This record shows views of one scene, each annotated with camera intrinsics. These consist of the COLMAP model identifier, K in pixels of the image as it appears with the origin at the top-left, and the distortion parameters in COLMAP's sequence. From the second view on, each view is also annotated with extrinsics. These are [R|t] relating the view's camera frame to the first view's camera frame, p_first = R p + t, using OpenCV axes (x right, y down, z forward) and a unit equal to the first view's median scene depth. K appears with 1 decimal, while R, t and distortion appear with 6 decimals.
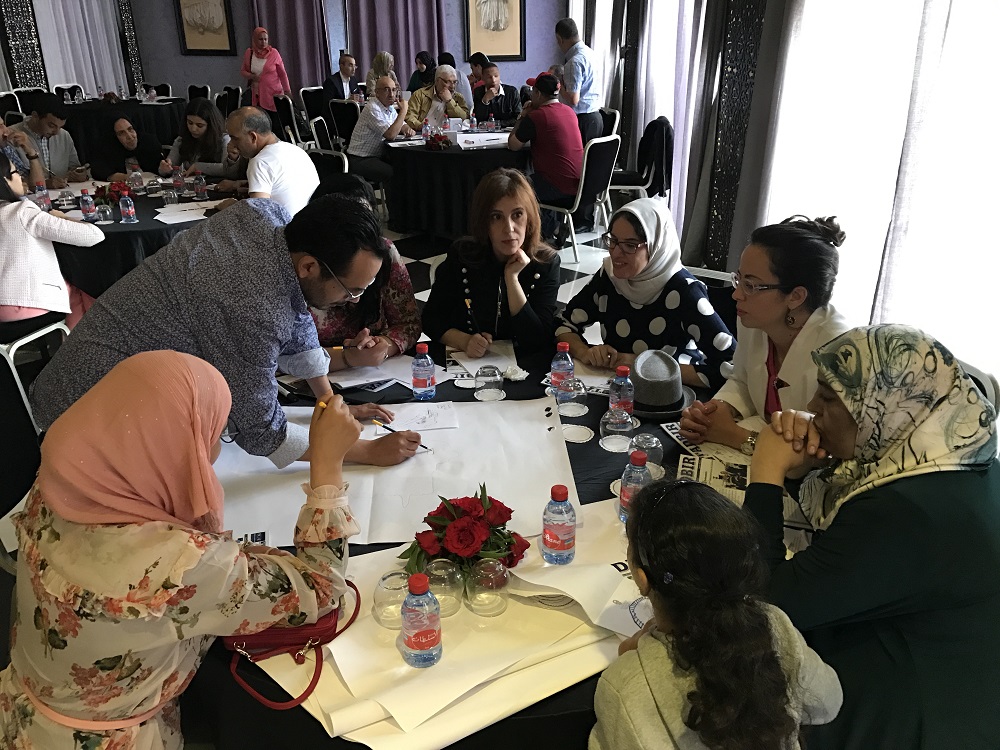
lens RADIAL K [[821.0, 0, 502.7], [0, 821.0, 376.6], [0, 0, 1]] dist [0.011296, -0.027943]
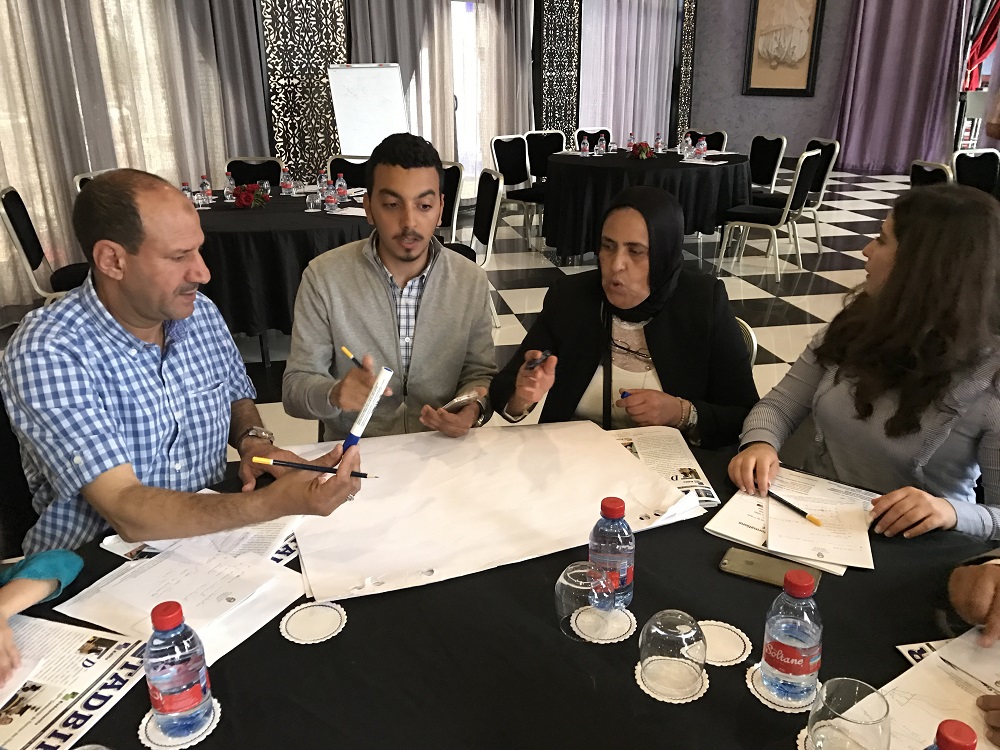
lens RADIAL K [[821.0, 0, 498.0], [0, 821.0, 378.6], [0, 0, 1]] dist [0.011296, -0.027943]
pose [[0.822867, 0.198205, -0.532546, -0.144319], [-0.222917, 0.974665, 0.018313, -0.116481], [0.522684, 0.103644, 0.846203, 0.314715]]
